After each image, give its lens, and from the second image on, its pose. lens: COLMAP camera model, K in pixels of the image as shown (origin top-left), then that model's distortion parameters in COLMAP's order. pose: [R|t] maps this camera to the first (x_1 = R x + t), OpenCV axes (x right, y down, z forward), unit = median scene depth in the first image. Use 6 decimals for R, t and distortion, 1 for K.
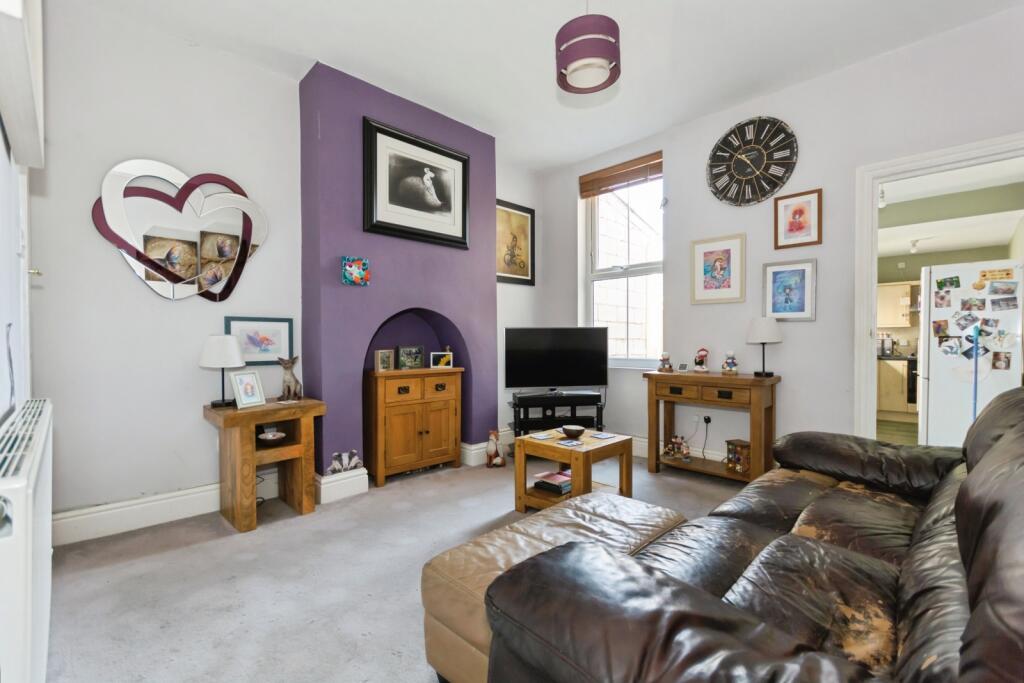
lens RADIAL K [[449.6, 0, 512.0], [0, 449.6, 341.5], [0, 0, 1]] dist [0.015709, 0.000093]
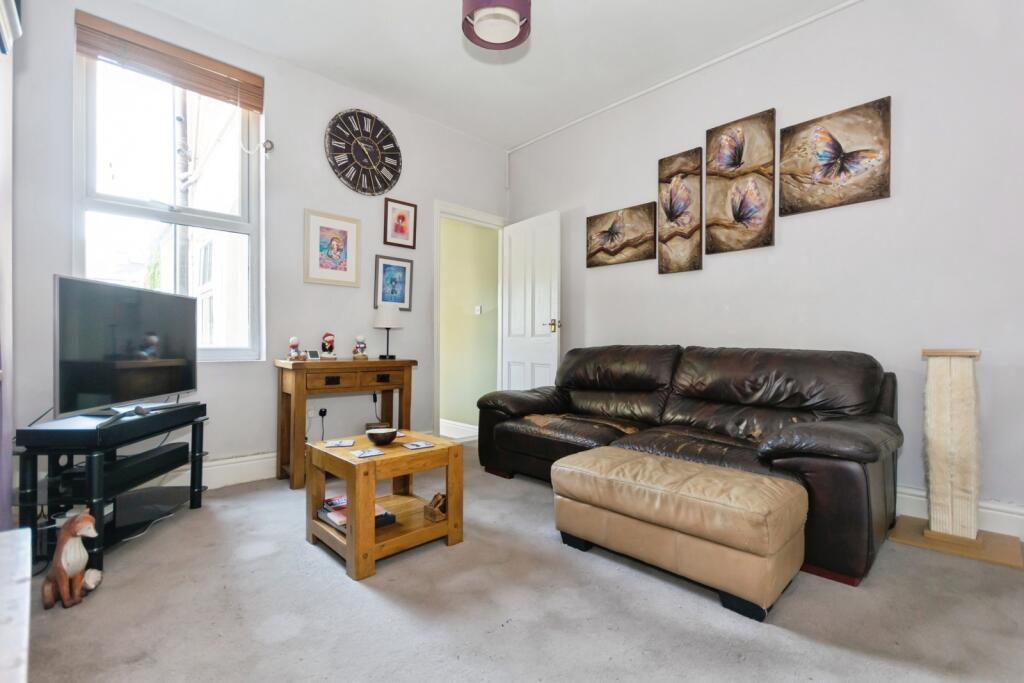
lens RADIAL K [[466.0, 0, 512.0], [0, 466.0, 341.5], [0, 0, 1]] dist [-0.001365, 0.000130]
pose [[0.015147, 0.008259, 0.999851, -0.512532], [0.000764, 0.999966, -0.008271, 0.040941], [-0.999885, 0.000889, 0.015140, 0.631437]]
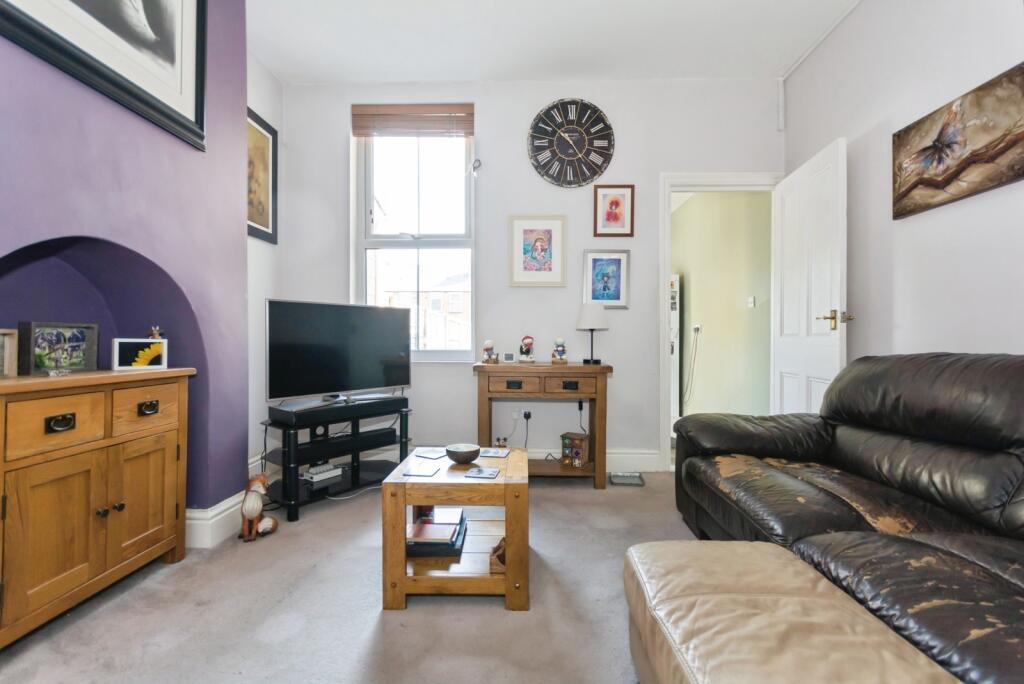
lens RADIAL K [[450.1, 0, 509.0], [0, 450.1, 337.0], [0, 0, 1]] dist [-0.000743, 0.000268]
pose [[0.721436, 0.011199, 0.692391, -0.225198], [-0.002149, 0.999901, -0.013934, 0.030785], [-0.692478, 0.008565, 0.721388, 0.389855]]
